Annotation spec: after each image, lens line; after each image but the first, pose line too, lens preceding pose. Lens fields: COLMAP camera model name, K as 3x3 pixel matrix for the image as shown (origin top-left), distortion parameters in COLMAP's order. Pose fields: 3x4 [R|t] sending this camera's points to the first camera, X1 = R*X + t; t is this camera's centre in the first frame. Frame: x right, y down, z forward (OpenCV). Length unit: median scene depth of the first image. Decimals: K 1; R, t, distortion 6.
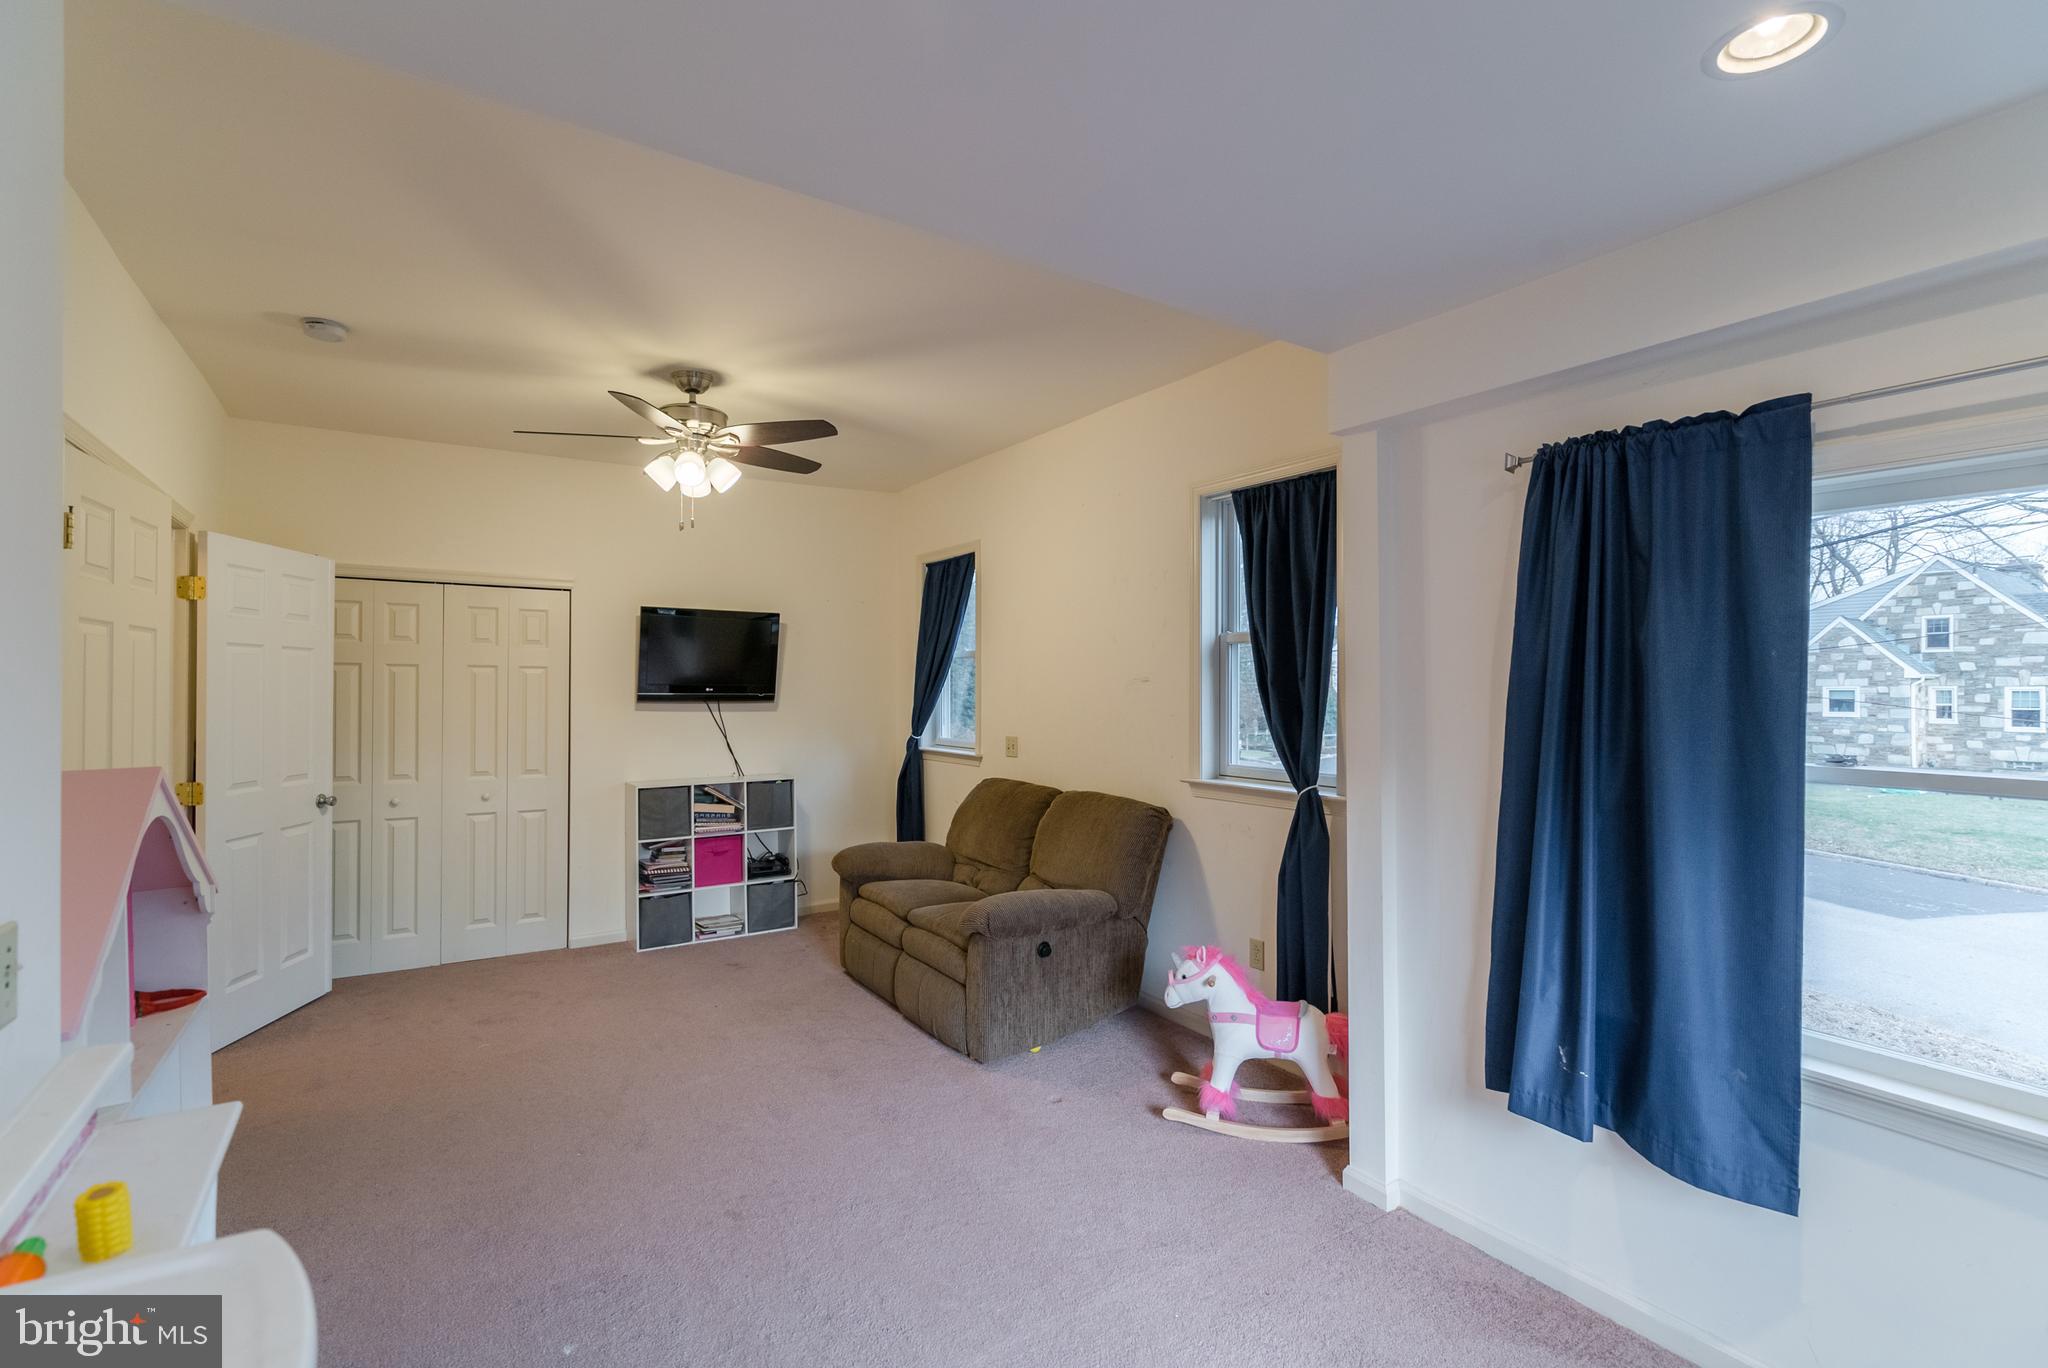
lens RADIAL K [[924.1, 0, 1020.8], [0, 924.1, 684.4], [0, 0, 1]] dist [-0.005286, 0.001601]
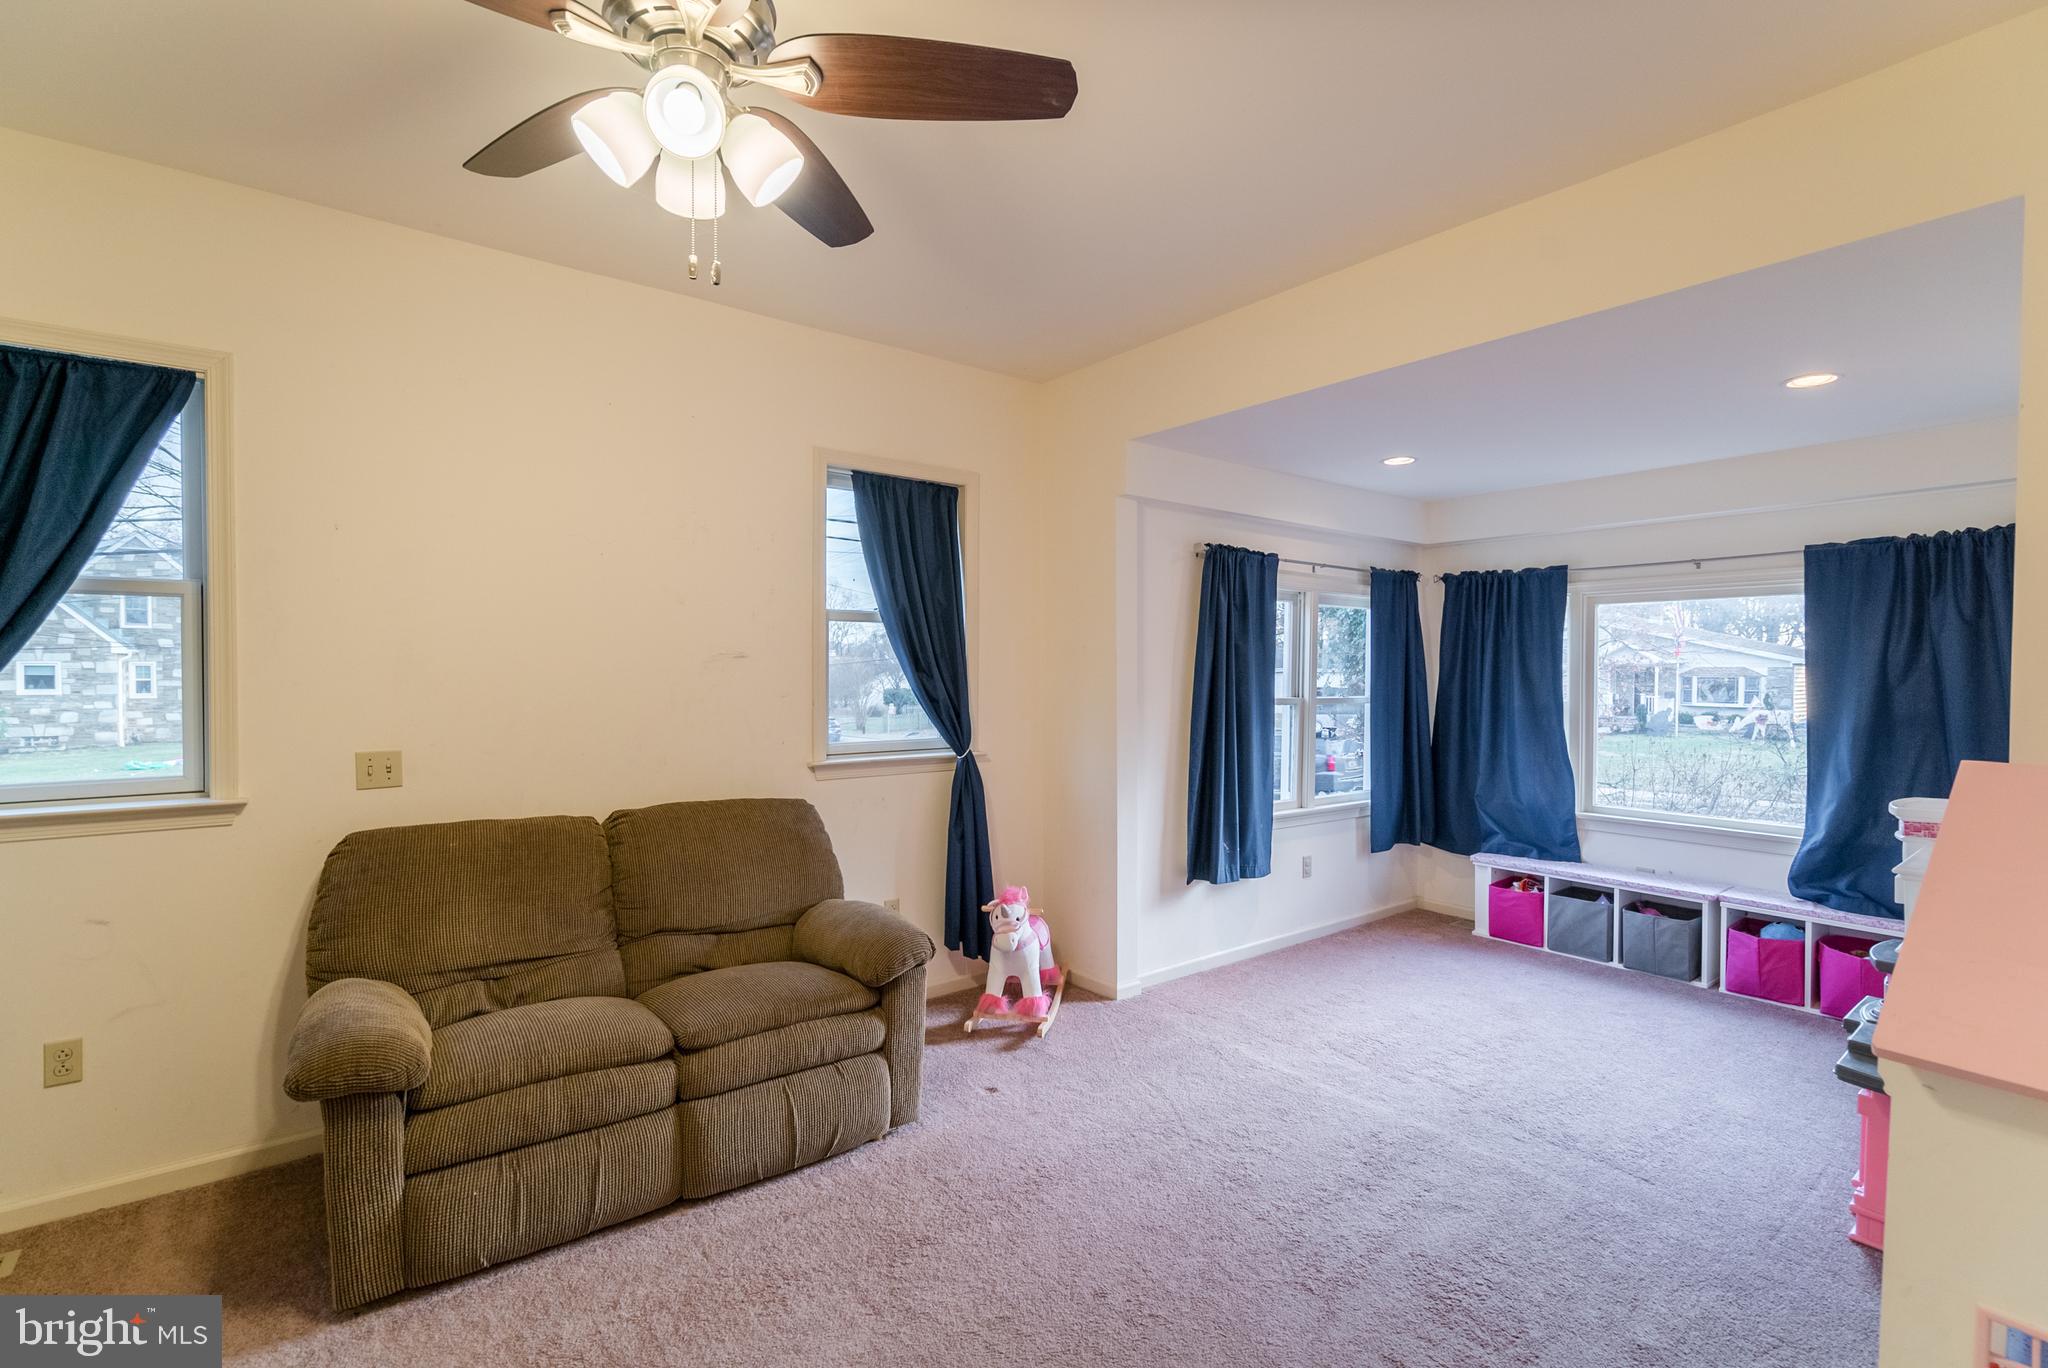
lens RADIAL K [[924.1, 0, 1021.3], [0, 924.1, 684.2], [0, 0, 1]] dist [-0.005286, 0.001601]
pose [[-0.063348, -0.018332, 0.997823, -0.081802], [-0.008406, 0.999806, 0.017835, 0.000377], [-0.997956, -0.007258, -0.063490, 0.091221]]
